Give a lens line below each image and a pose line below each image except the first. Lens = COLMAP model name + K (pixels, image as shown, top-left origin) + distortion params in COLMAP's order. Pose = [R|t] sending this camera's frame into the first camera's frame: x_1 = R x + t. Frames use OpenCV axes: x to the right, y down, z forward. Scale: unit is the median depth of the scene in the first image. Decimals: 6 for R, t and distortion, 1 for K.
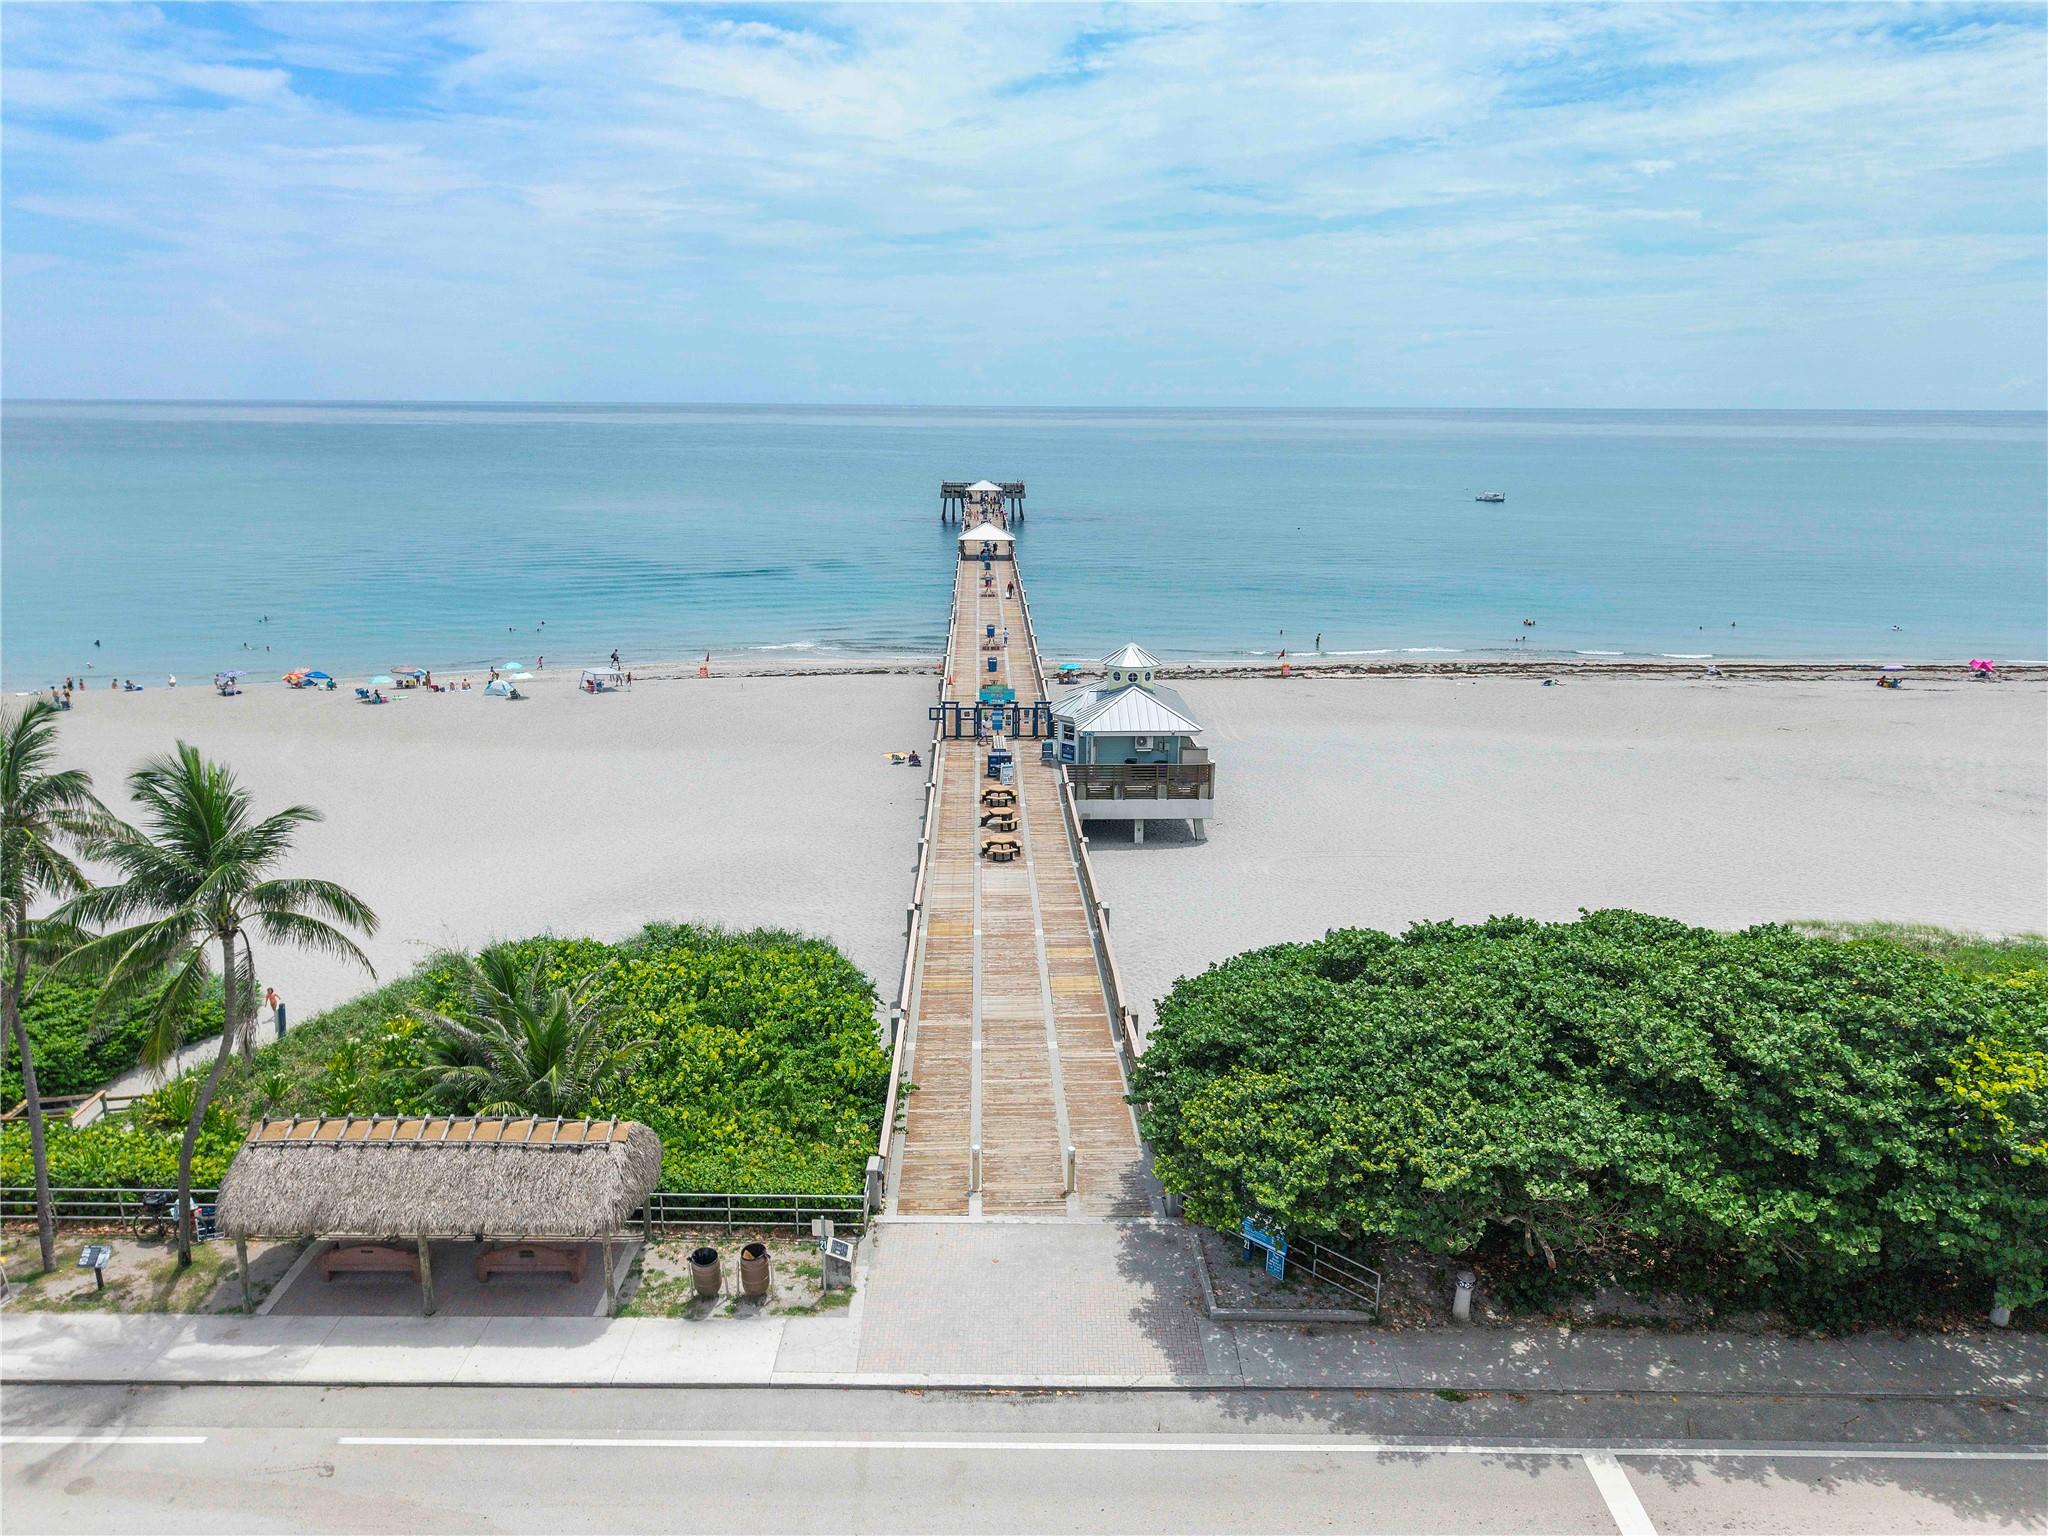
lens RADIAL K [[1385.1, 0, 1023.8], [0, 1385.1, 788.6], [0, 0, 1]] dist [0.024797, -0.023504]
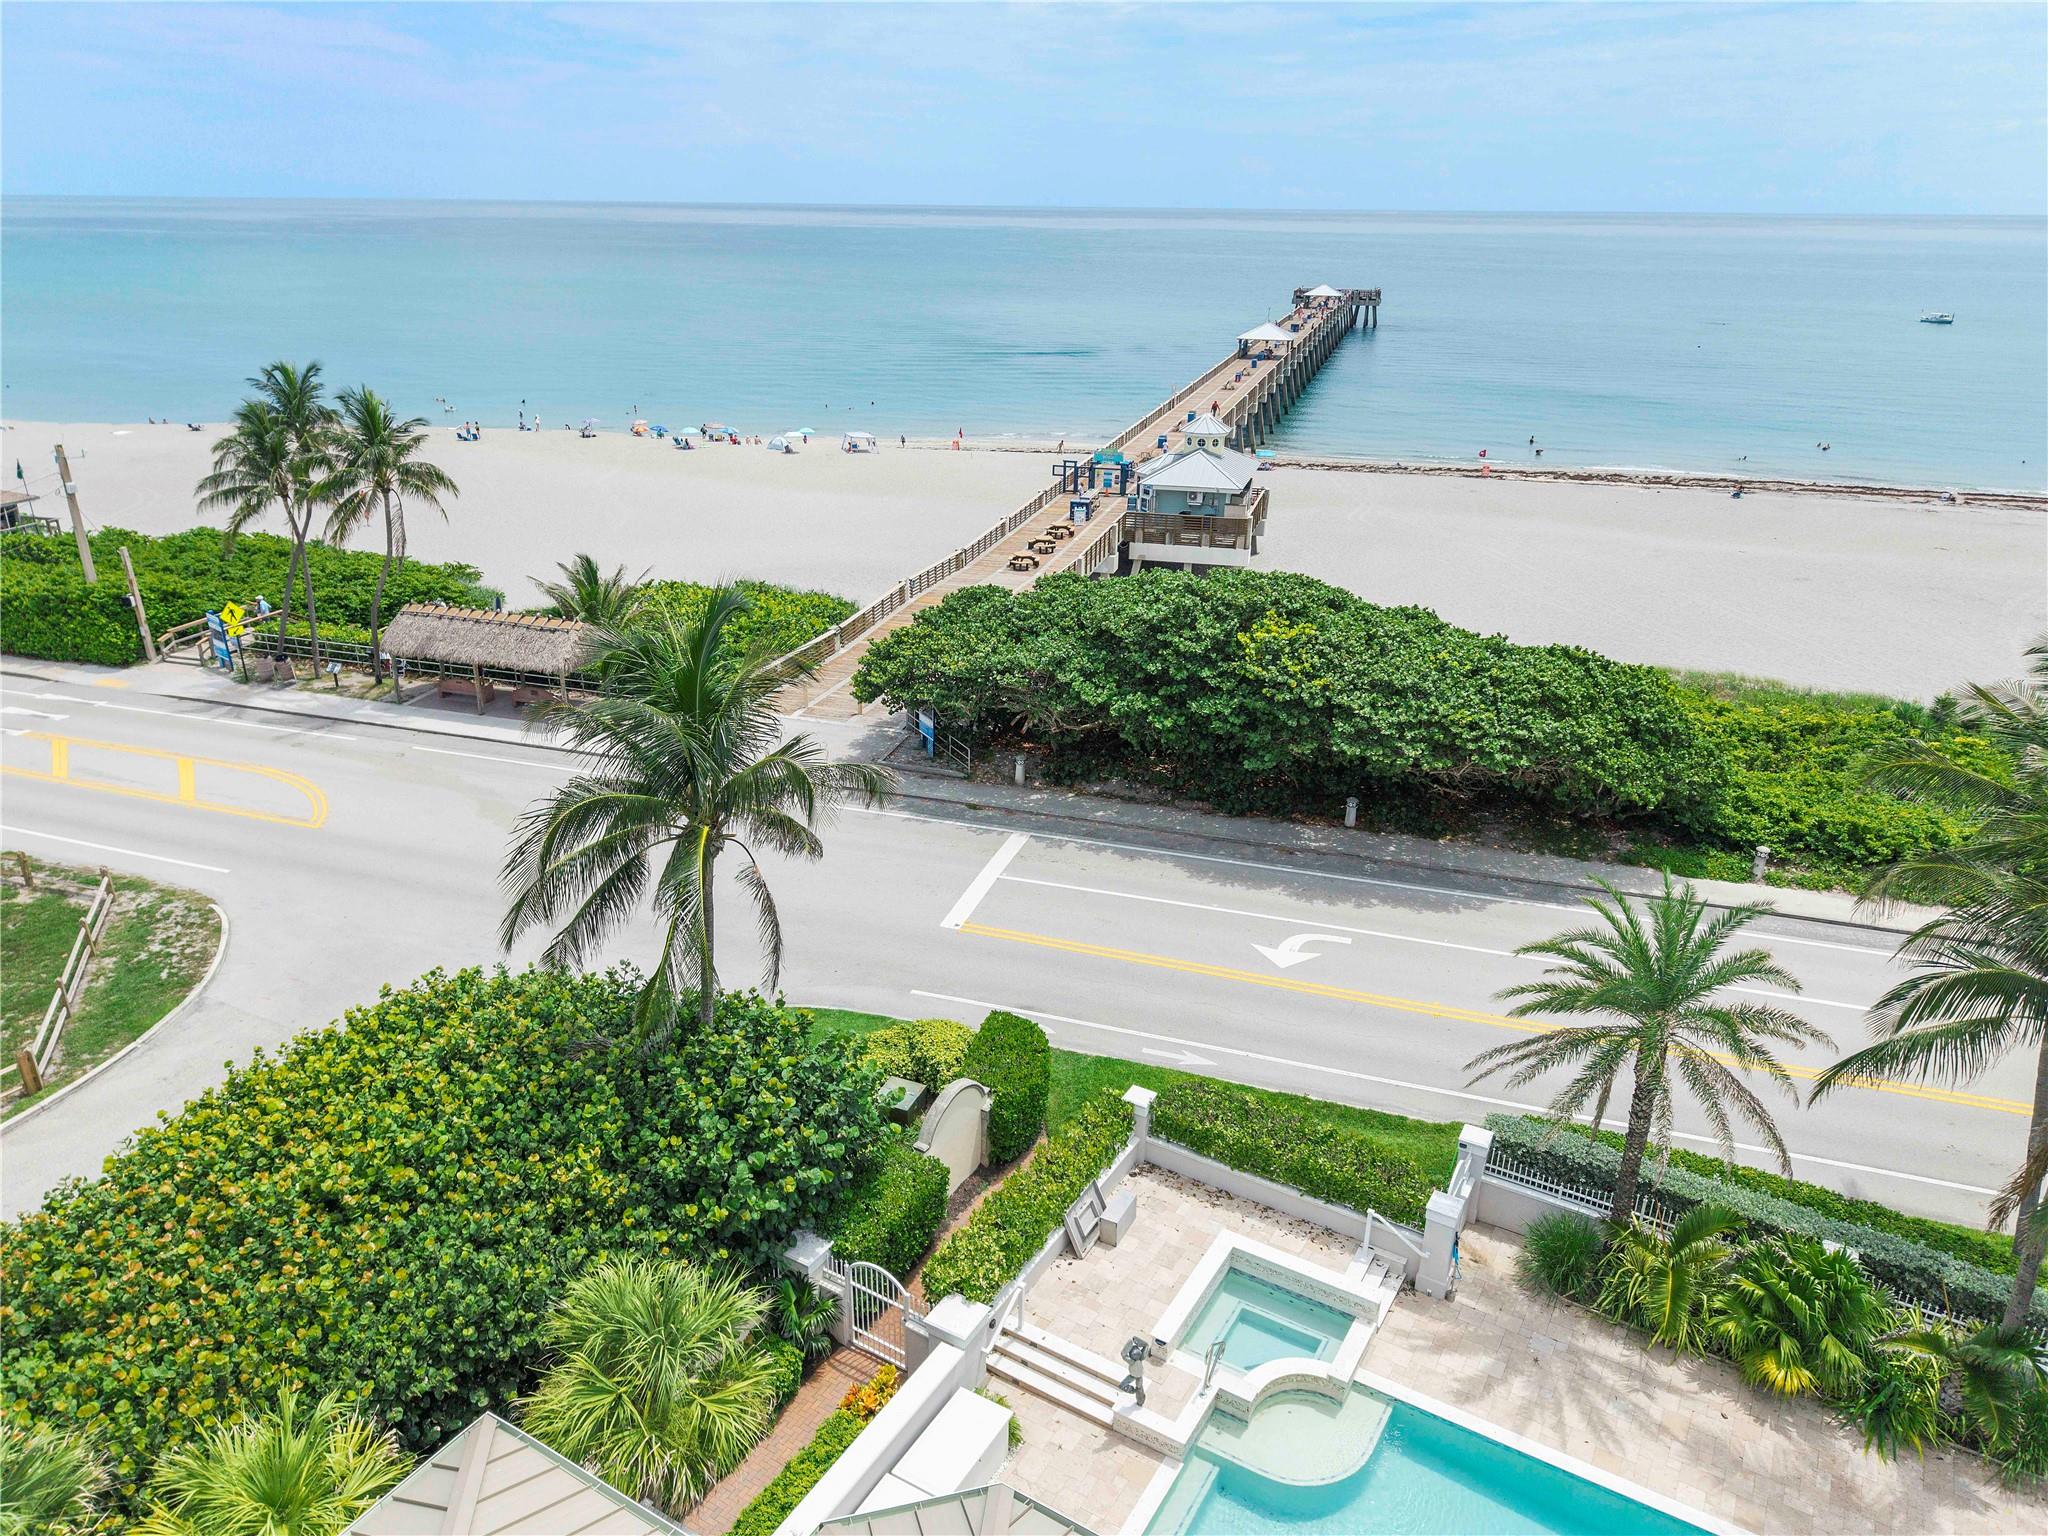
lens RADIAL K [[1385.1, 0, 1023.8], [0, 1385.1, 788.6], [0, 0, 1]] dist [0.024797, -0.023504]
pose [[0.954735, 0.119615, -0.272348, 0.303469], [-0.084775, 0.987031, 0.136318, 0.064913], [0.285122, -0.107060, 0.952493, -0.217625]]
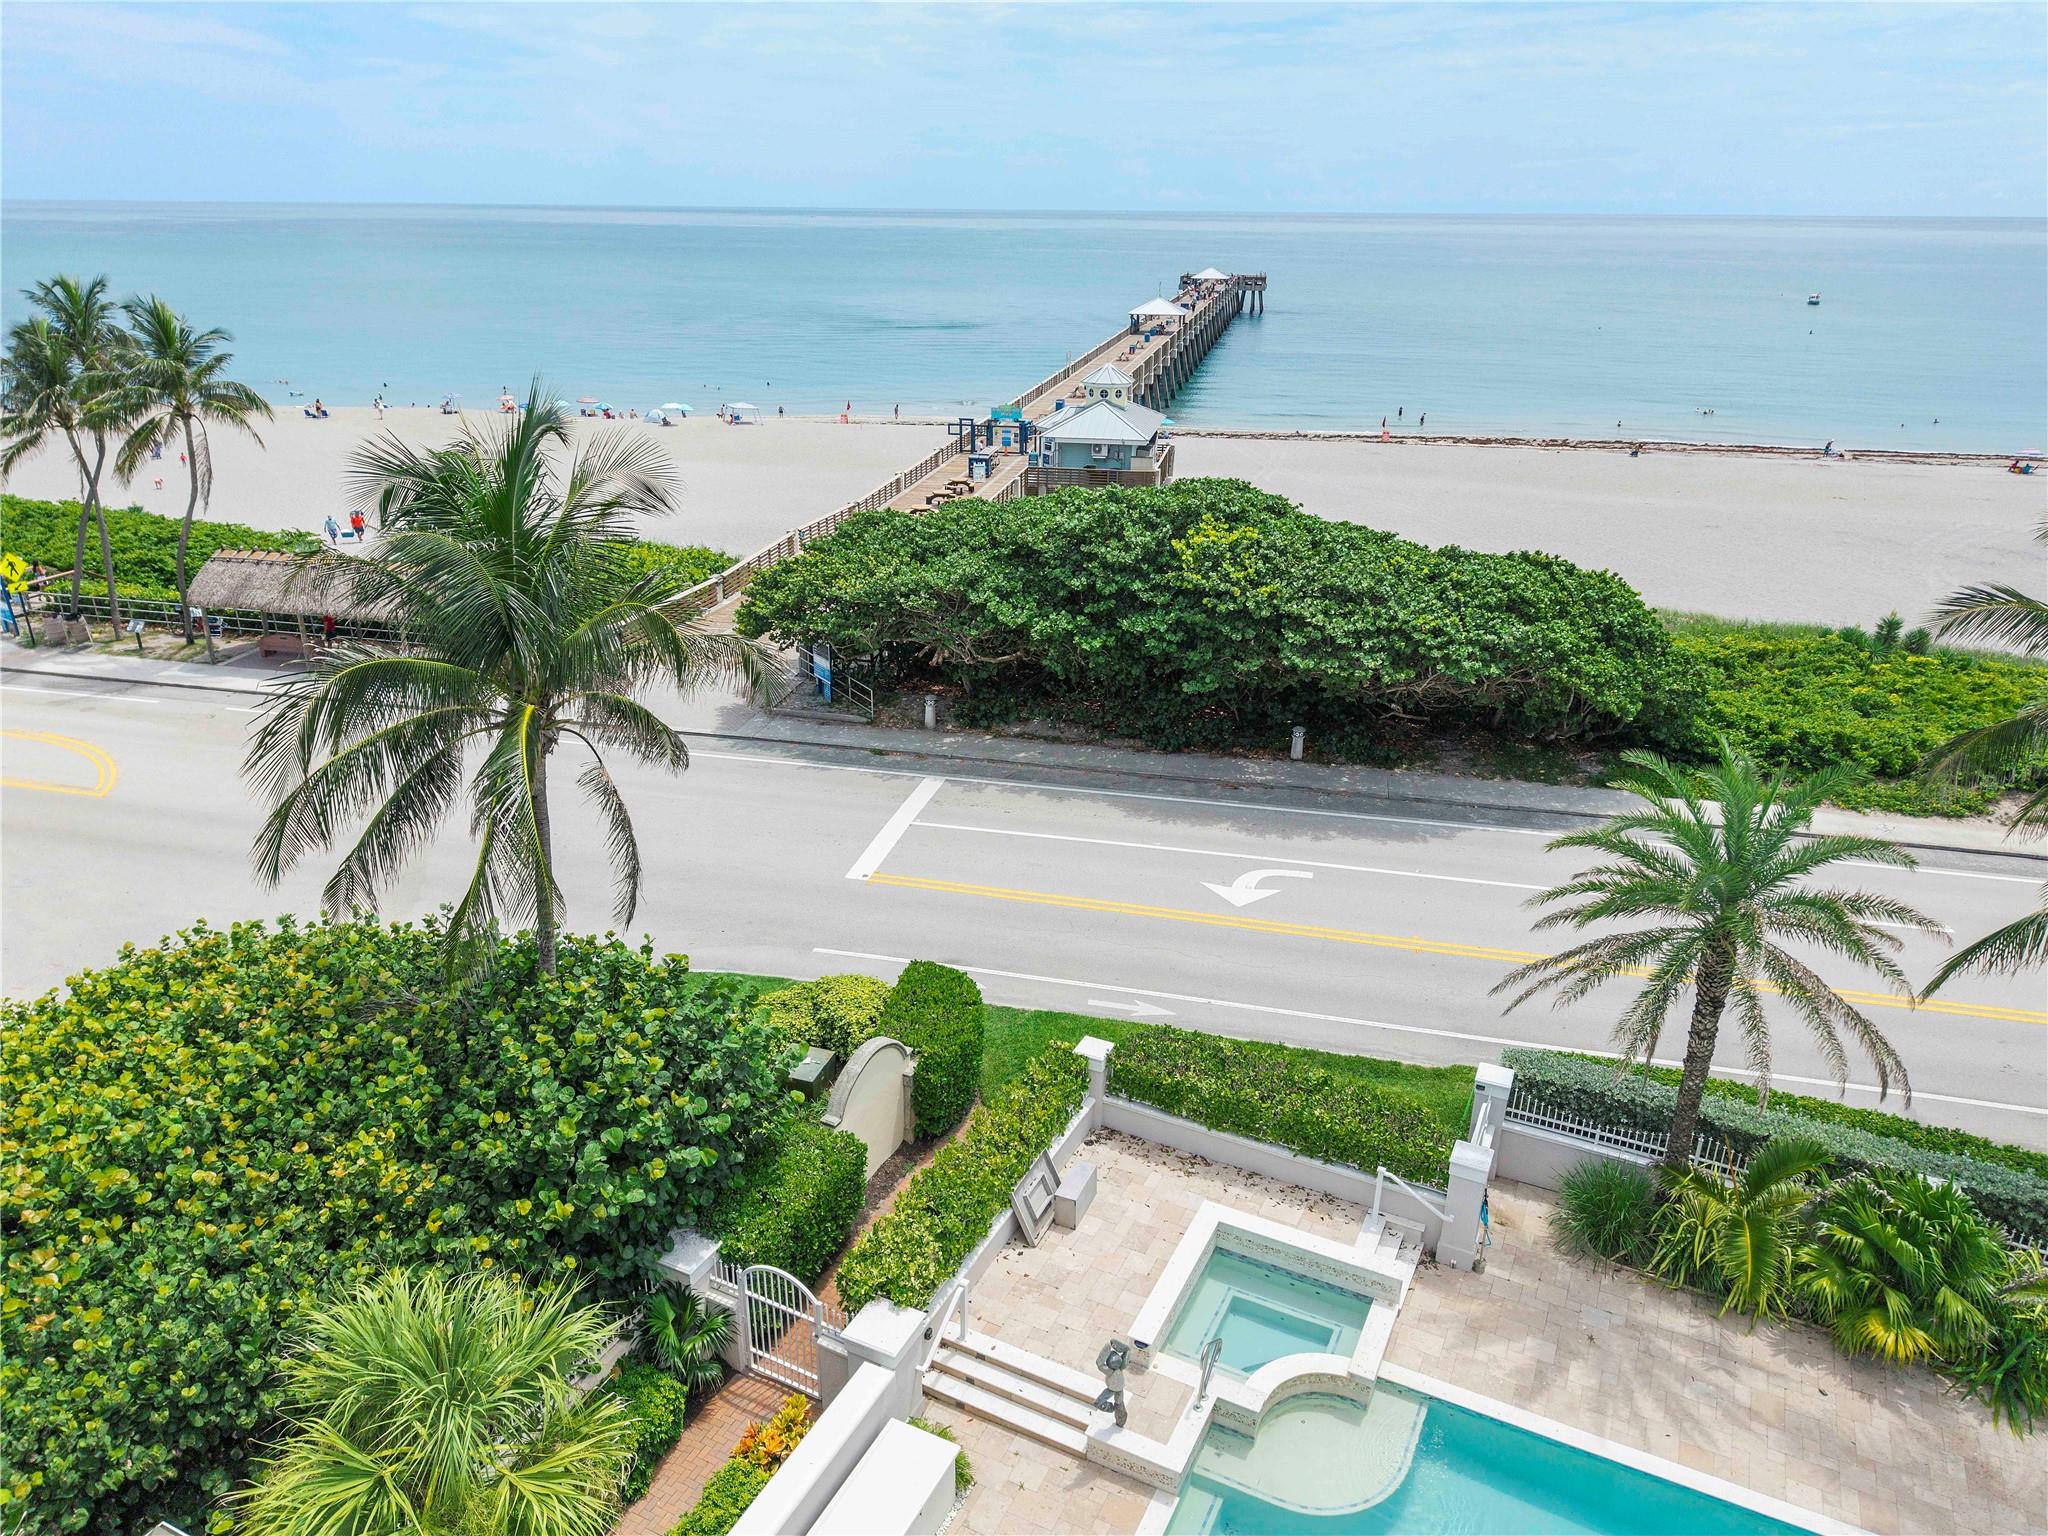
lens RADIAL K [[1385.1, 0, 1023.8], [0, 1385.1, 788.6], [0, 0, 1]] dist [0.024797, -0.023504]
pose [[0.975160, 0.088506, -0.203052, 0.283521], [-0.062771, 0.989543, 0.129864, 0.098934], [0.212423, -0.113893, 0.970518, -0.158057]]
